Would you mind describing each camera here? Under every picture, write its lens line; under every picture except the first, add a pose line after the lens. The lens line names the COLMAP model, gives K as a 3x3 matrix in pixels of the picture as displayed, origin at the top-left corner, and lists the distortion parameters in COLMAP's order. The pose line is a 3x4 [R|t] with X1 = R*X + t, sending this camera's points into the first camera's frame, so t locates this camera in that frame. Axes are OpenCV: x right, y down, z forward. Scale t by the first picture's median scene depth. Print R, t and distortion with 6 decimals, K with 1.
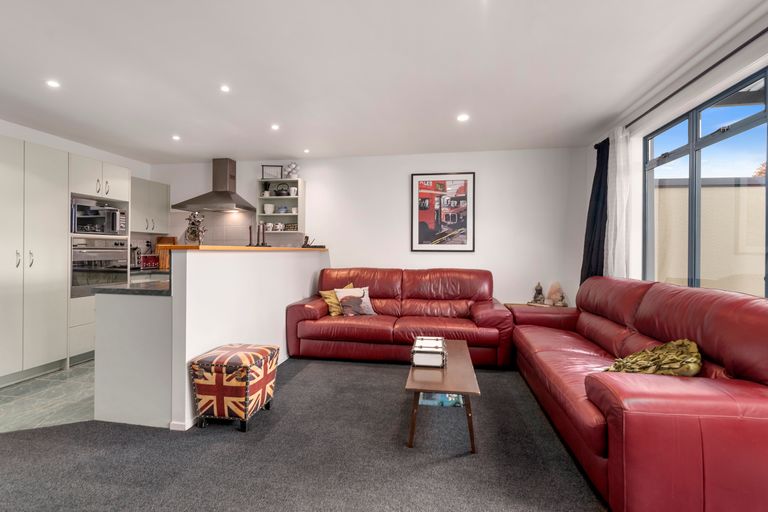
lens RADIAL K [[332.6, 0, 386.5], [0, 332.6, 252.8], [0, 0, 1]] dist [-0.000052, 0.000010]
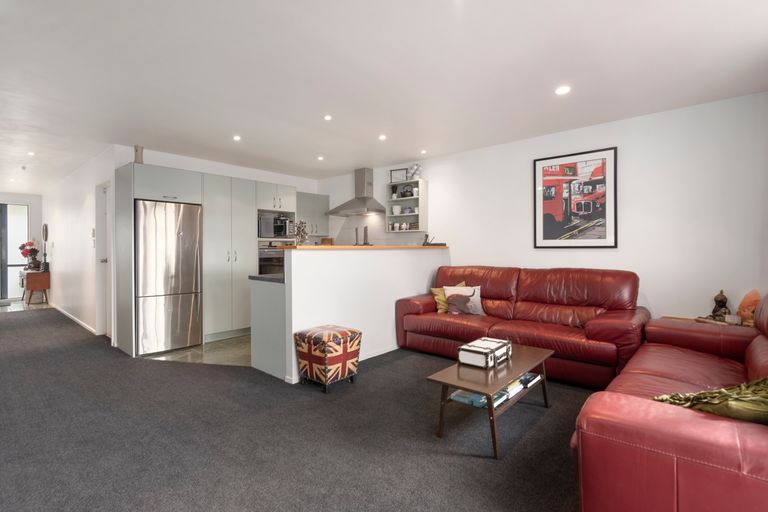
lens RADIAL K [[363.1, 0, 383.6], [0, 363.1, 252.1], [0, 0, 1]] dist [-0.001406, 0.000141]
pose [[0.851527, -0.004782, -0.524289, 0.245512], [0.006932, 0.999974, 0.002138, 0.001630], [0.524265, -0.005455, 0.851537, -0.024670]]
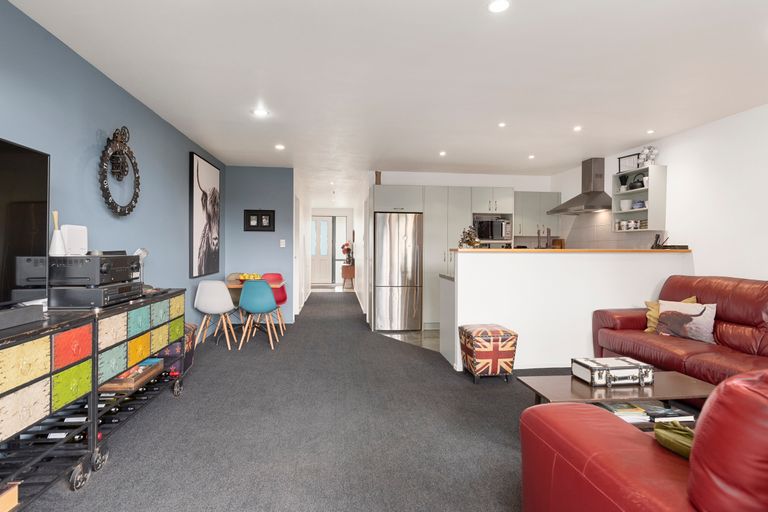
lens RADIAL K [[403.5, 0, 388.2], [0, 403.5, 252.8], [0, 0, 1]] dist [0.002222, -0.000503]
pose [[0.283800, 0.005481, -0.958868, 0.547348], [-0.006830, 0.999970, 0.003695, -0.004080], [0.958859, 0.005501, 0.283829, 0.091789]]
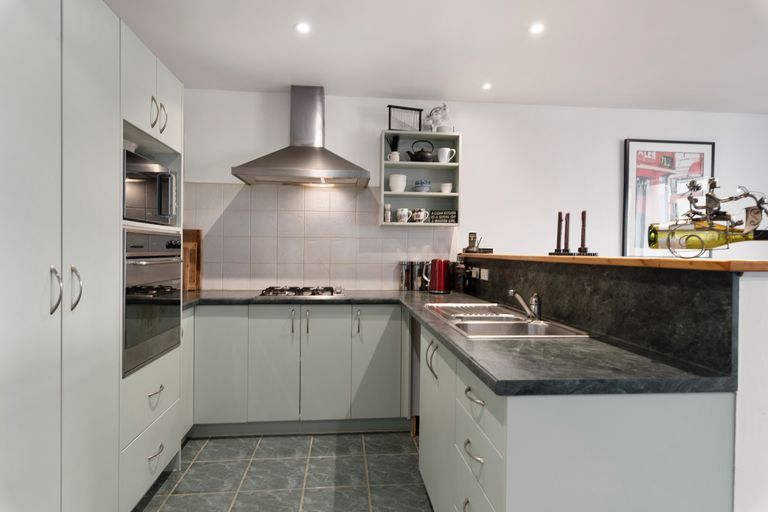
lens RADIAL K [[421.2, 0, 382.5], [0, 421.2, 253.0], [0, 0, 1]] dist [0.001943, 0.001131]
pose [[0.967379, 0.002656, 0.253320, -0.609863], [-0.003653, 0.999987, 0.003465, -0.016473], [-0.253307, -0.004277, 0.967376, 0.336137]]
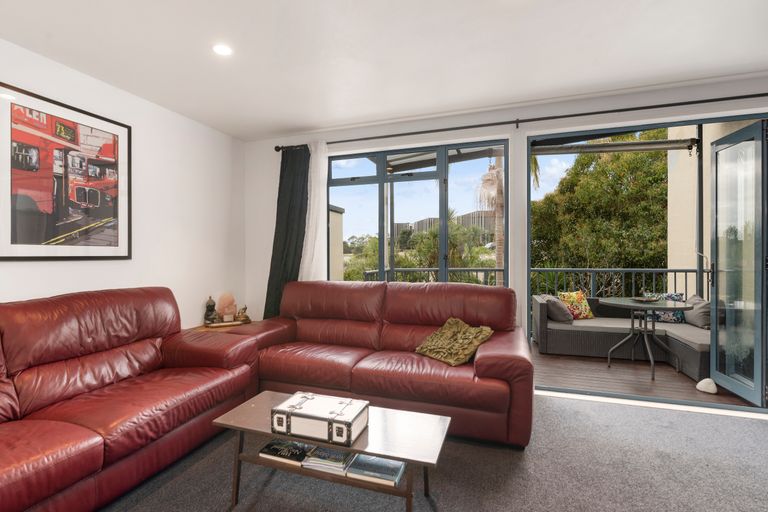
lens RADIAL K [[363.1, 0, 385.1], [0, 363.1, 254.5], [0, 0, 1]] dist [-0.001406, 0.000141]
pose [[0.160920, -0.008116, 0.986934, -0.312385], [0.005878, 0.999956, 0.007265, -0.012519], [-0.986950, 0.004632, 0.160960, 0.439694]]
